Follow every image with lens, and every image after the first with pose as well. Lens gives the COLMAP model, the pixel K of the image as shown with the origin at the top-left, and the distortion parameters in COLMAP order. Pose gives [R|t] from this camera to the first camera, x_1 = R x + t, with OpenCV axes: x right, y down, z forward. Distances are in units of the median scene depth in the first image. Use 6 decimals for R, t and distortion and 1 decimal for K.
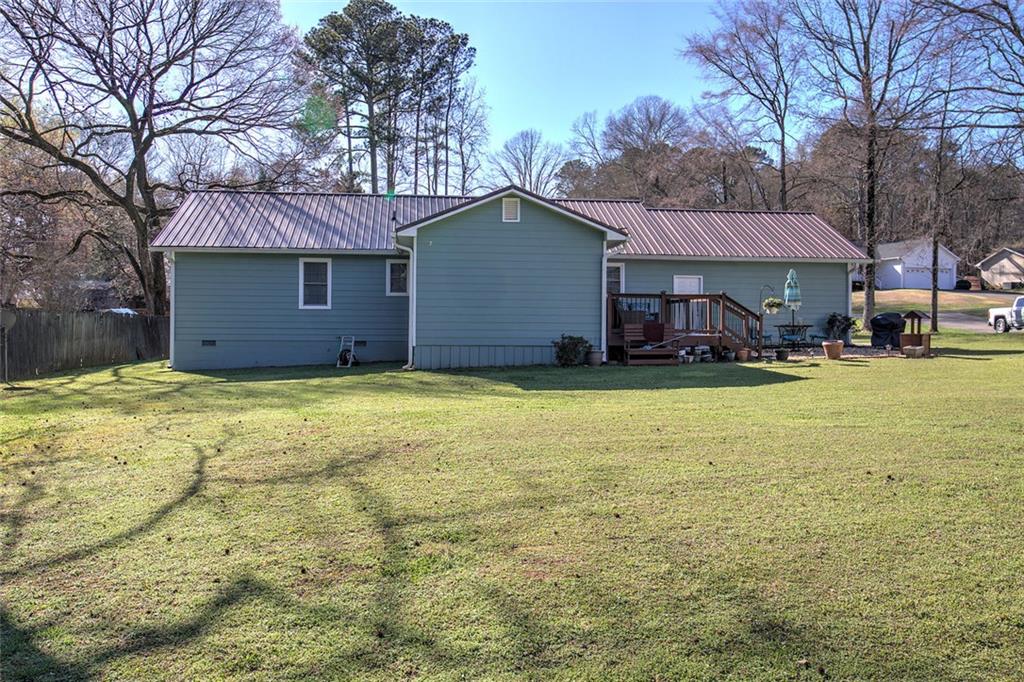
lens RADIAL K [[852.5, 0, 512.4], [0, 852.5, 343.3], [0, 0, 1]] dist [-0.010411, 0.010417]
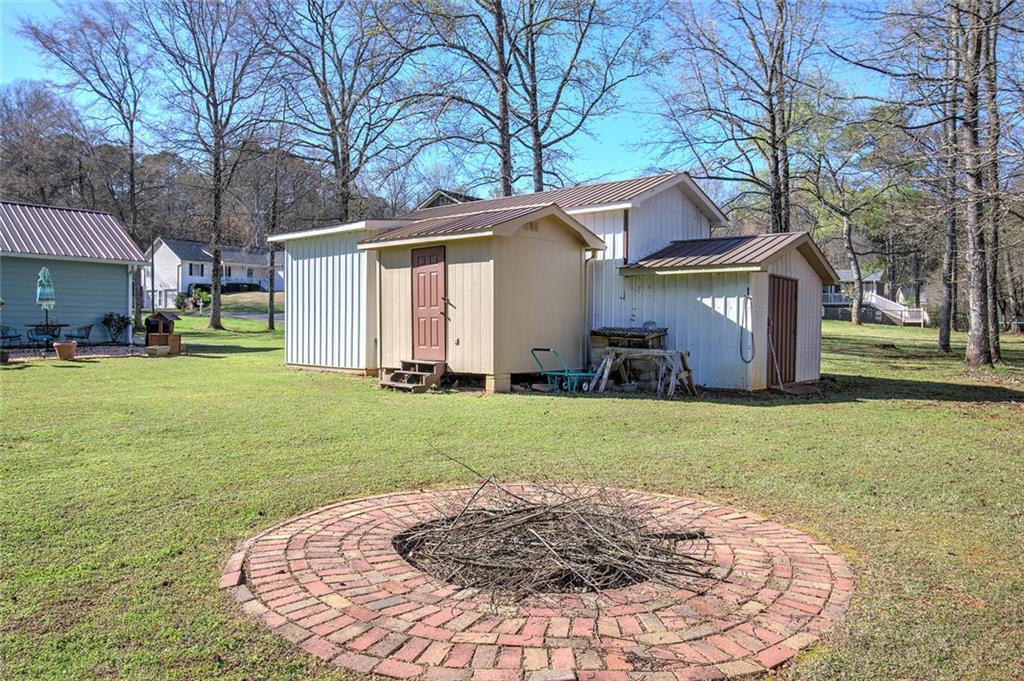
lens RADIAL K [[750.9, 0, 515.2], [0, 750.9, 340.8], [0, 0, 1]] dist [0.013841, 0.004359]
pose [[0.782105, -0.005784, 0.623119, 0.112435], [0.002748, 0.999979, 0.005833, -0.003410], [-0.623140, -0.002849, 0.782105, -0.005252]]
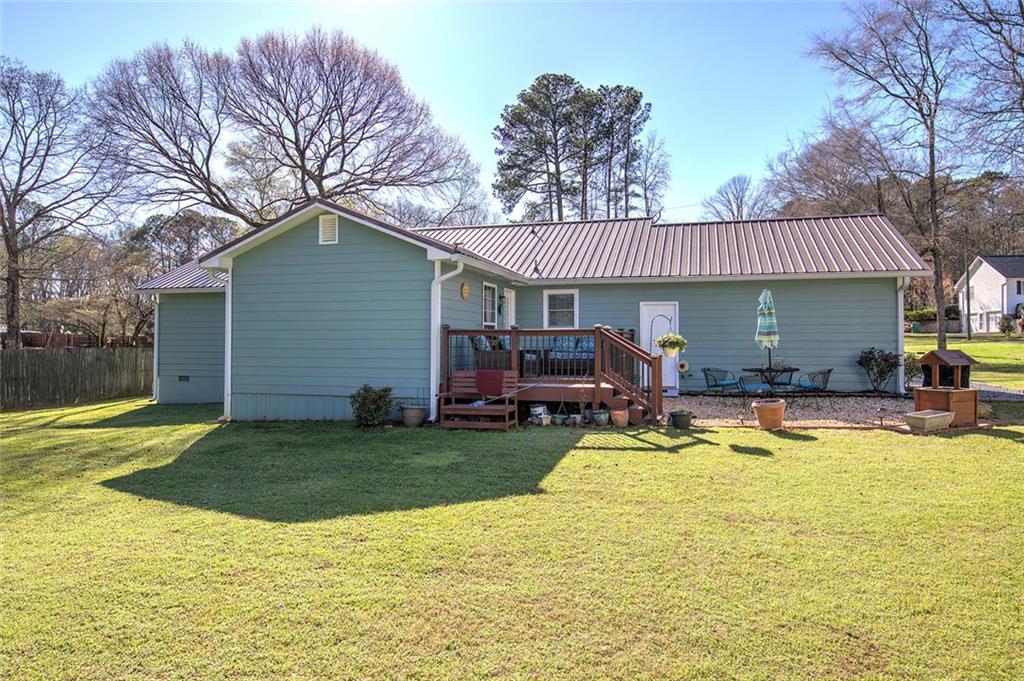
lens RADIAL K [[642.3, 0, 512.6], [0, 642.3, 340.2], [0, 0, 1]] dist [0.008696, 0.000176]
pose [[0.920006, -0.005544, -0.391865, 0.183167], [-0.004709, 0.999671, -0.025197, -0.016222], [0.391876, 0.025027, 0.919677, 0.229849]]
